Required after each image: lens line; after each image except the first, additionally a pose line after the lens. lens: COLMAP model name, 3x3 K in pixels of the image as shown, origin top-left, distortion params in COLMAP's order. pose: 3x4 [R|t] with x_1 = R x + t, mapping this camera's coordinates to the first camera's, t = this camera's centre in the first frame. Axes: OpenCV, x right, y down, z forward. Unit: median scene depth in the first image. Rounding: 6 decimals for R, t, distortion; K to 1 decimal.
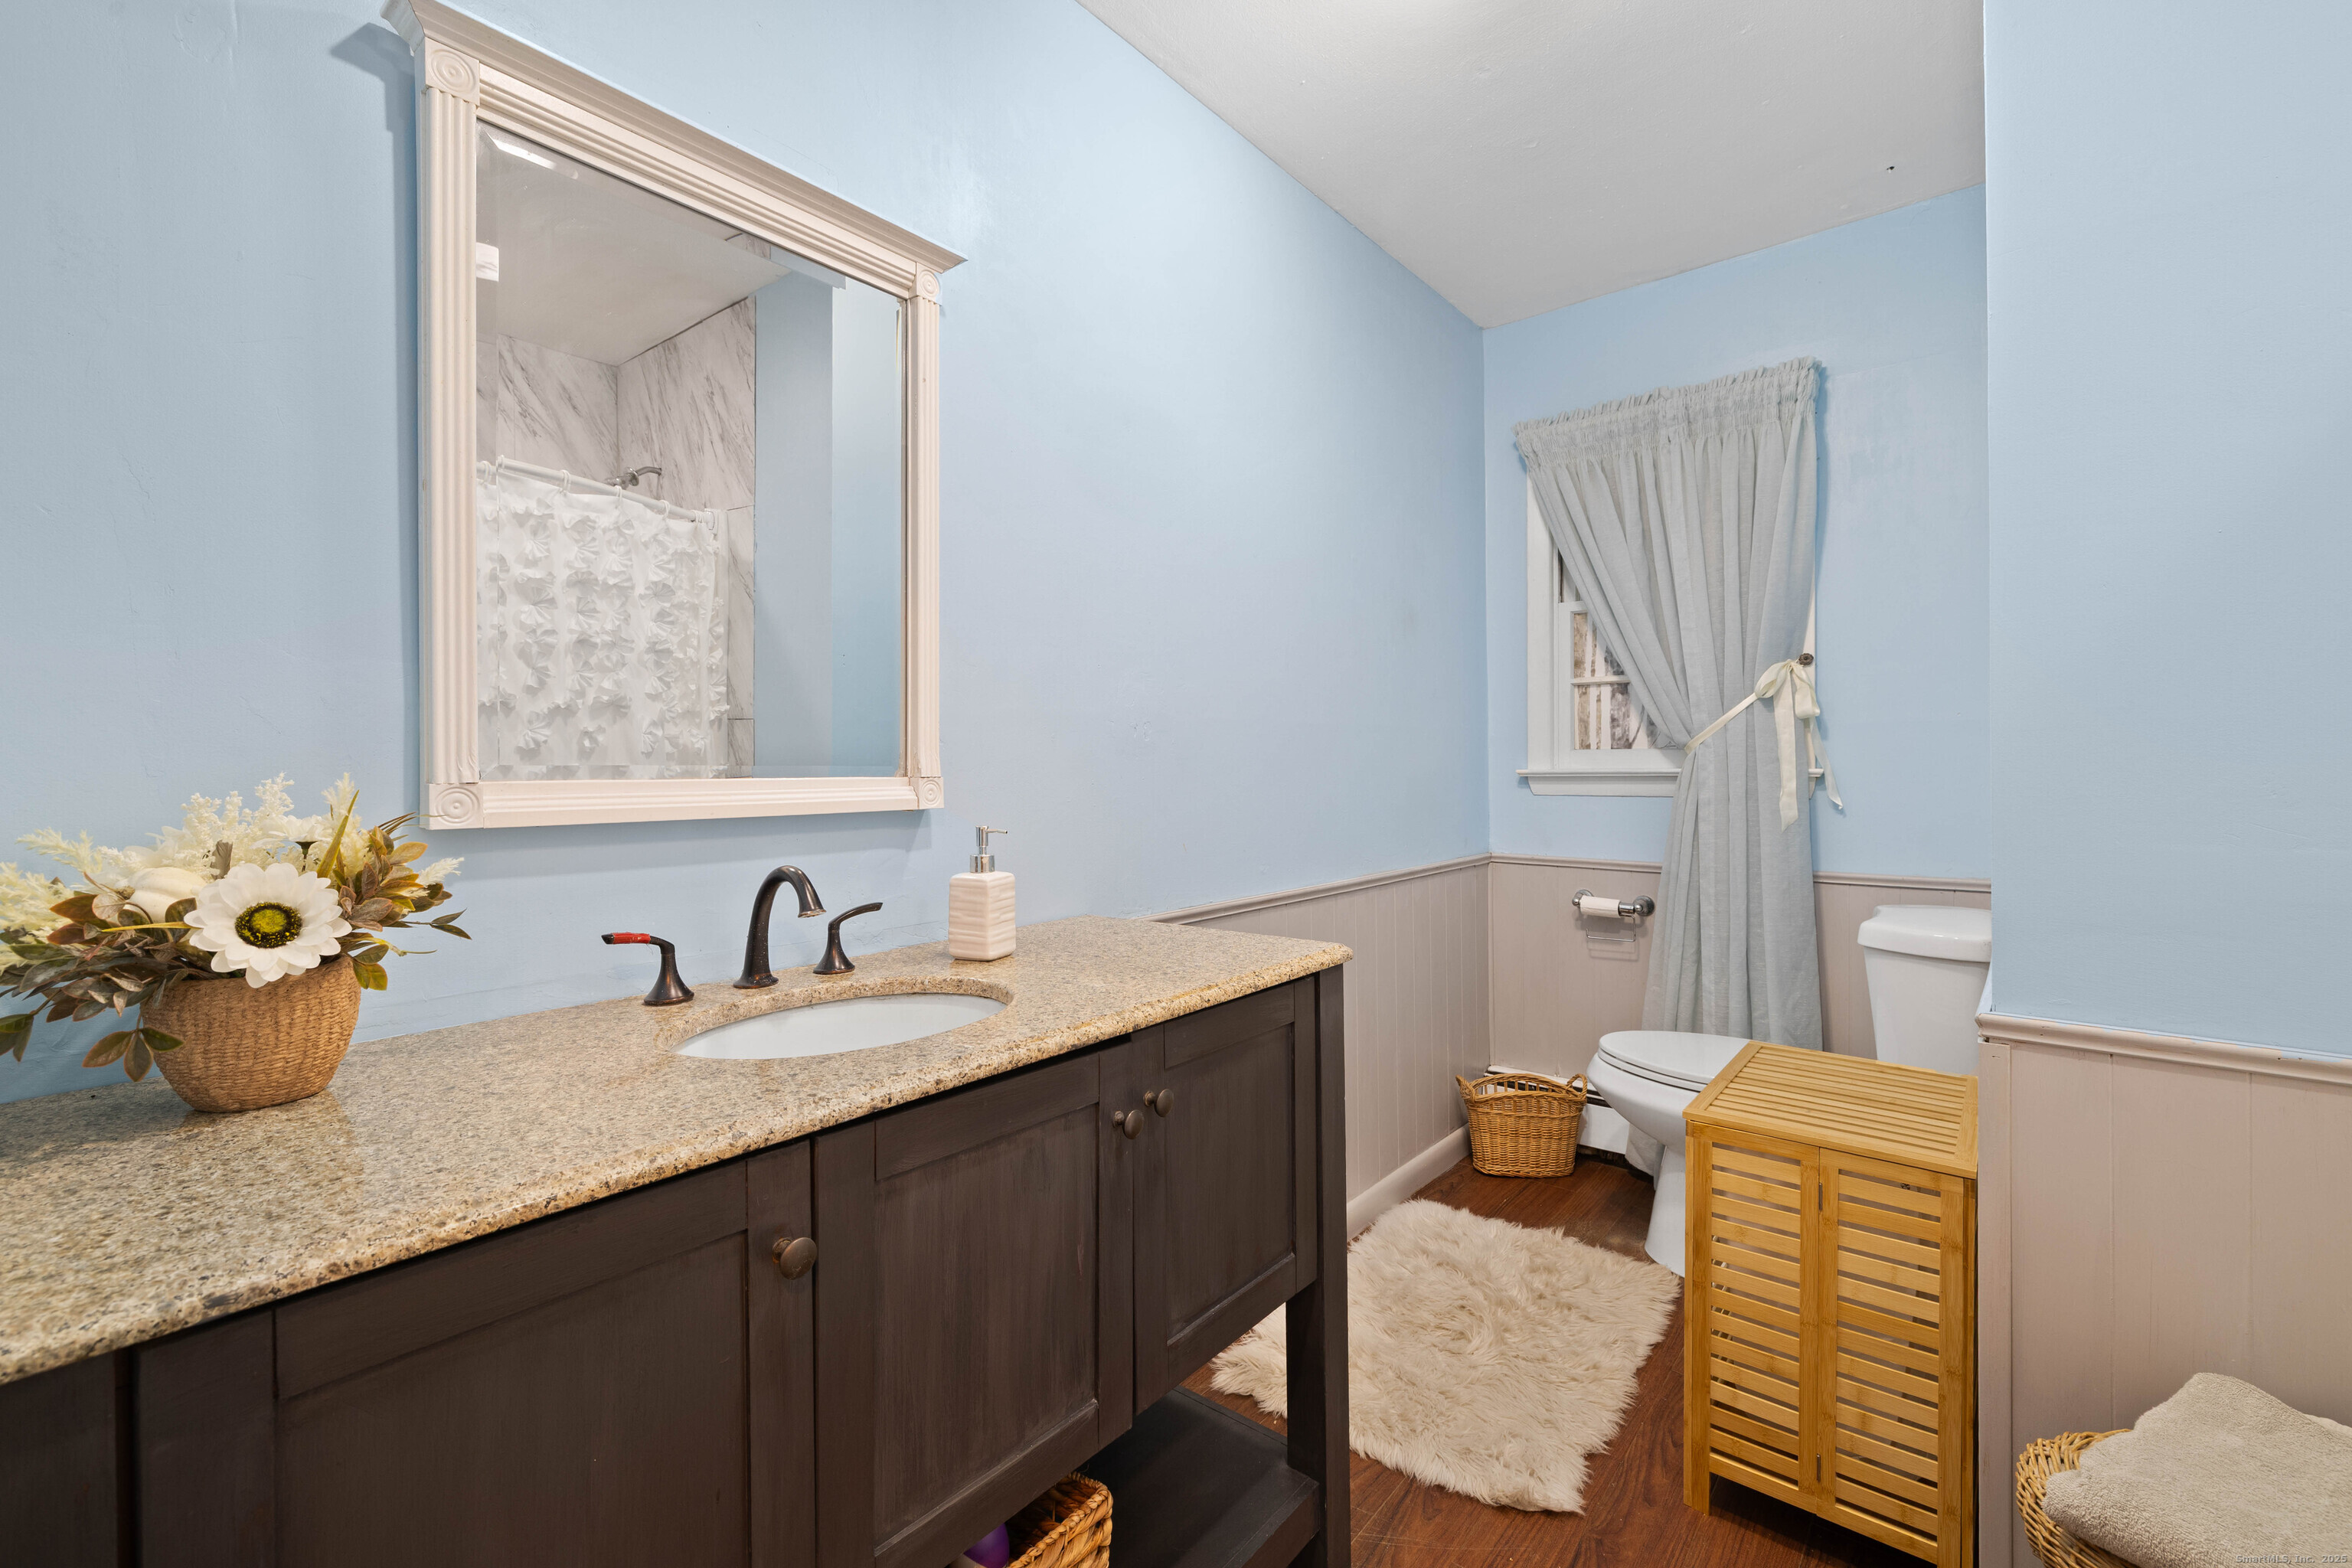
lens RADIAL K [[990.5, 0, 1170.5], [0, 990.5, 775.1], [0, 0, 1]] dist [0.000006, -0.000389]
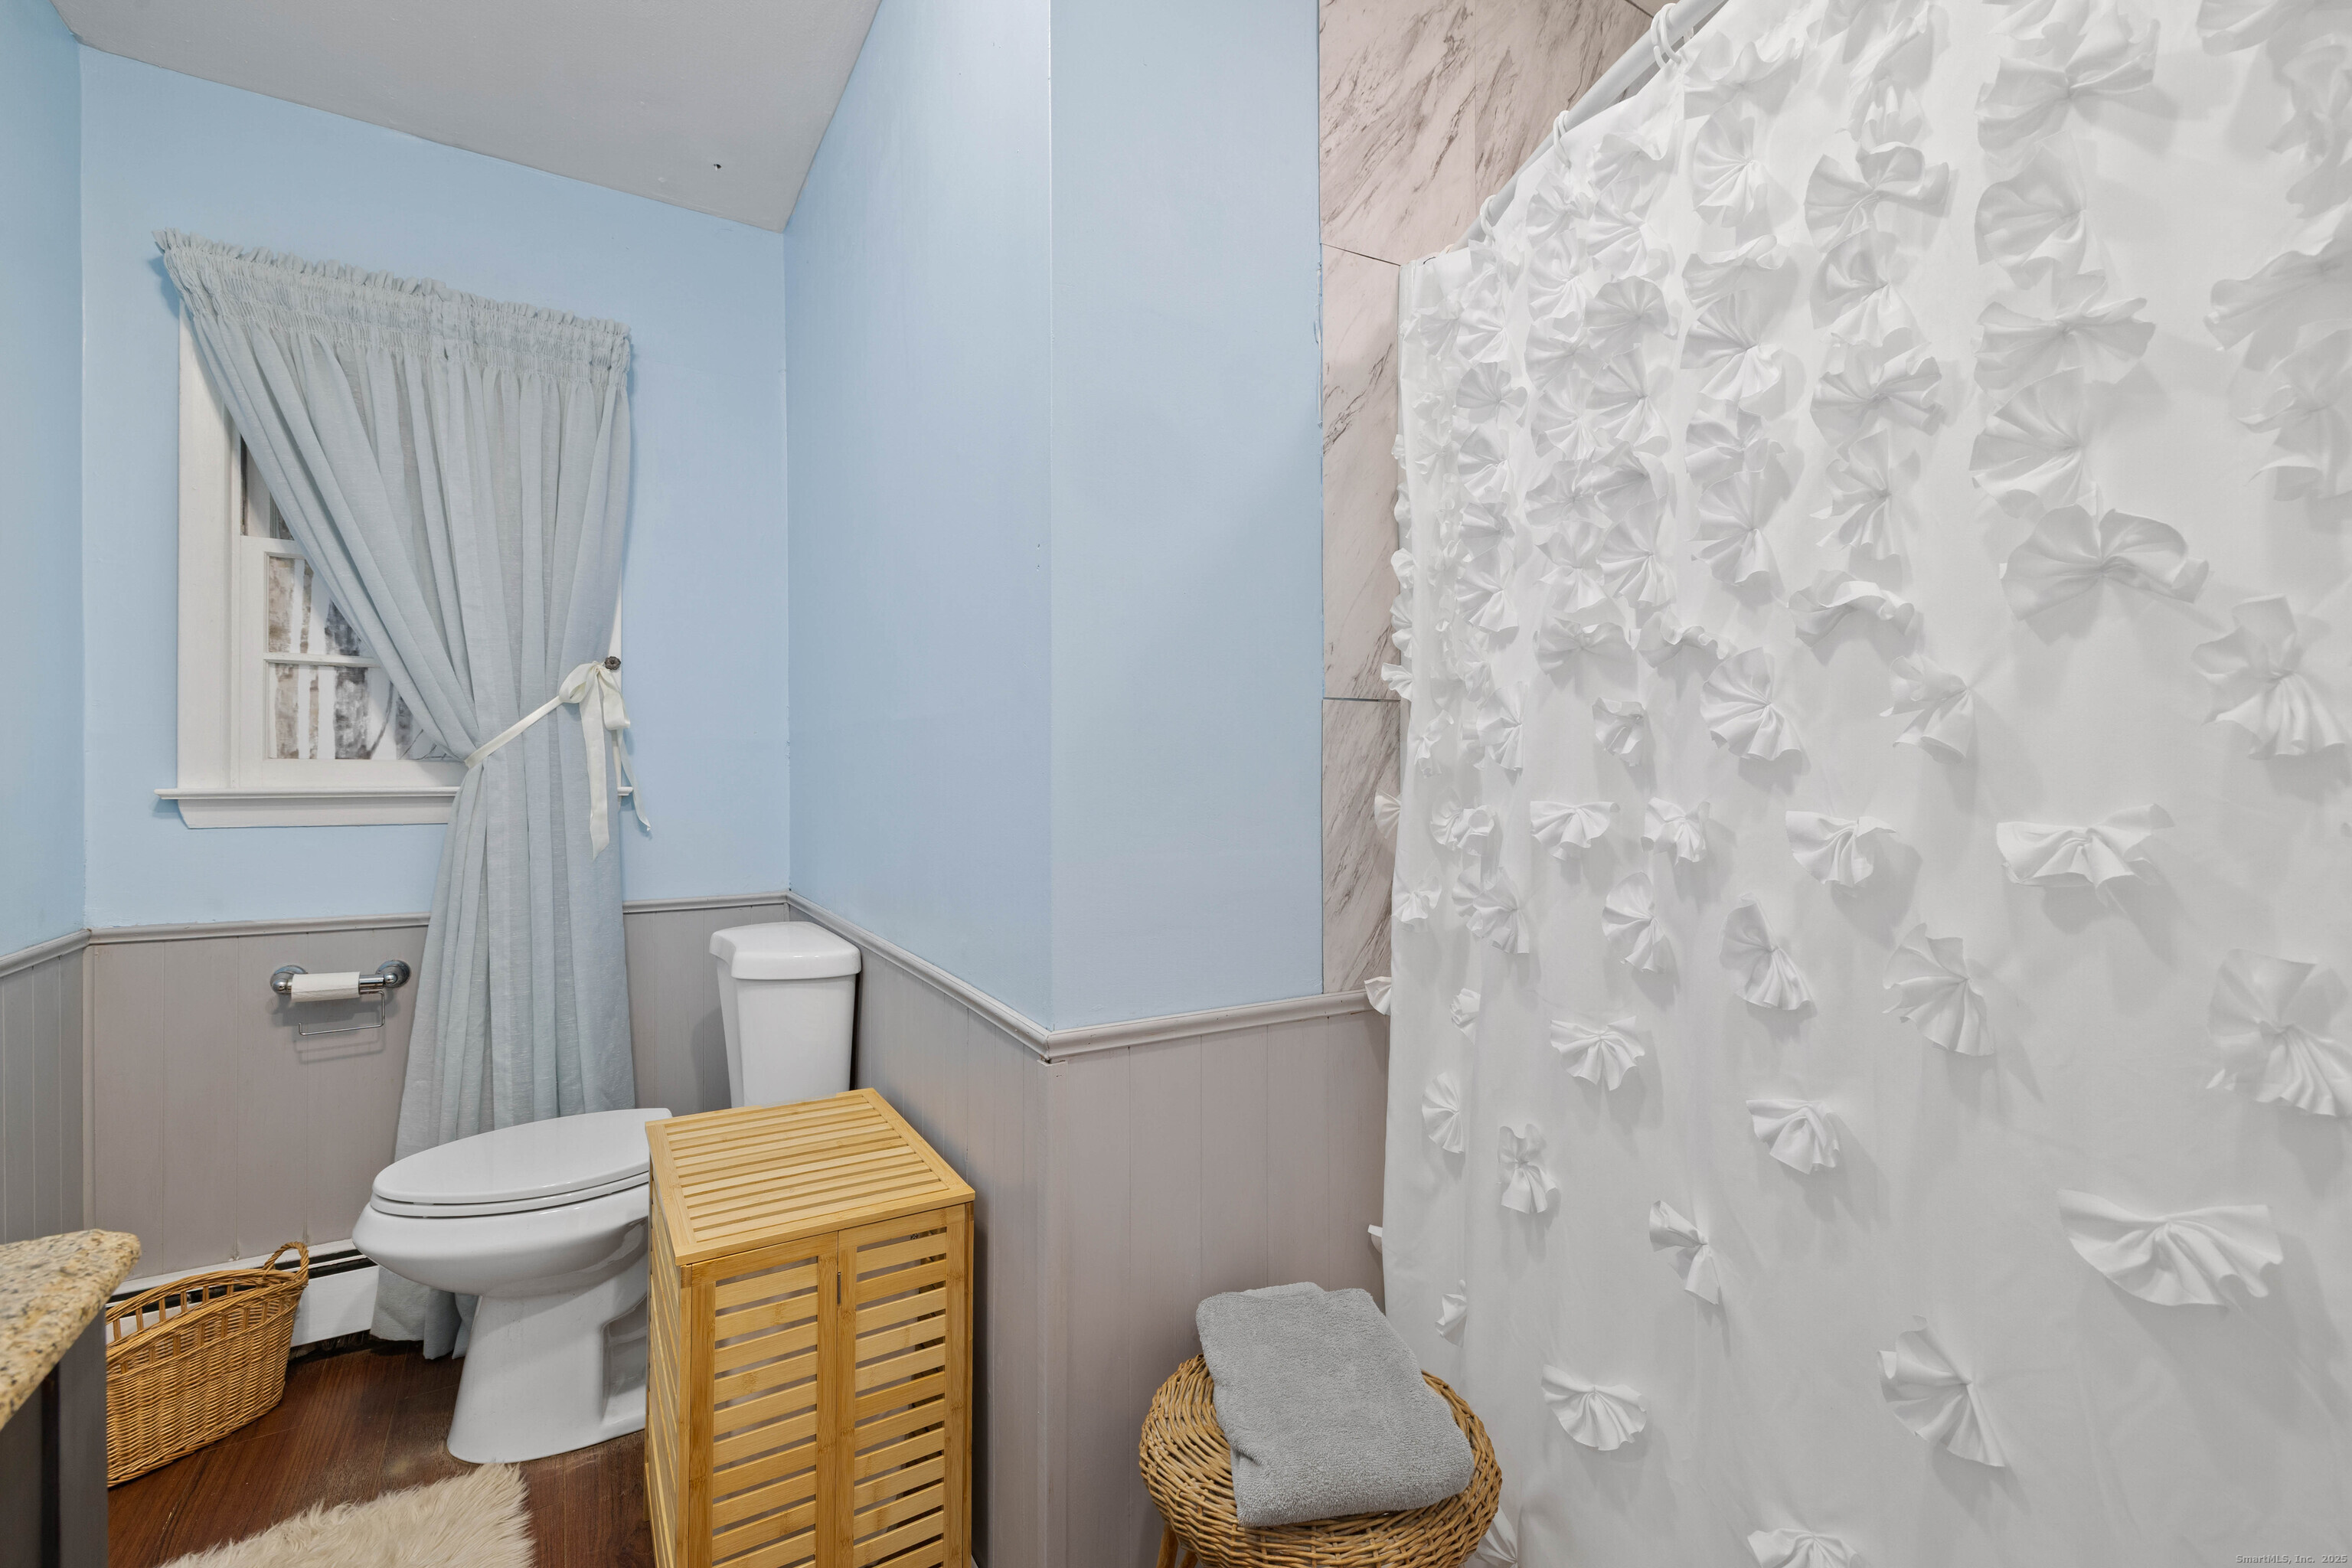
lens RADIAL K [[990.5, 0, 1170.5], [0, 990.5, 775.1], [0, 0, 1]] dist [0.000006, -0.000389]
pose [[0.323983, 0.010216, 0.946008, -0.033268], [0.006127, 0.999898, -0.012896, -0.002264], [-0.946043, 0.009974, 0.323888, 0.236082]]
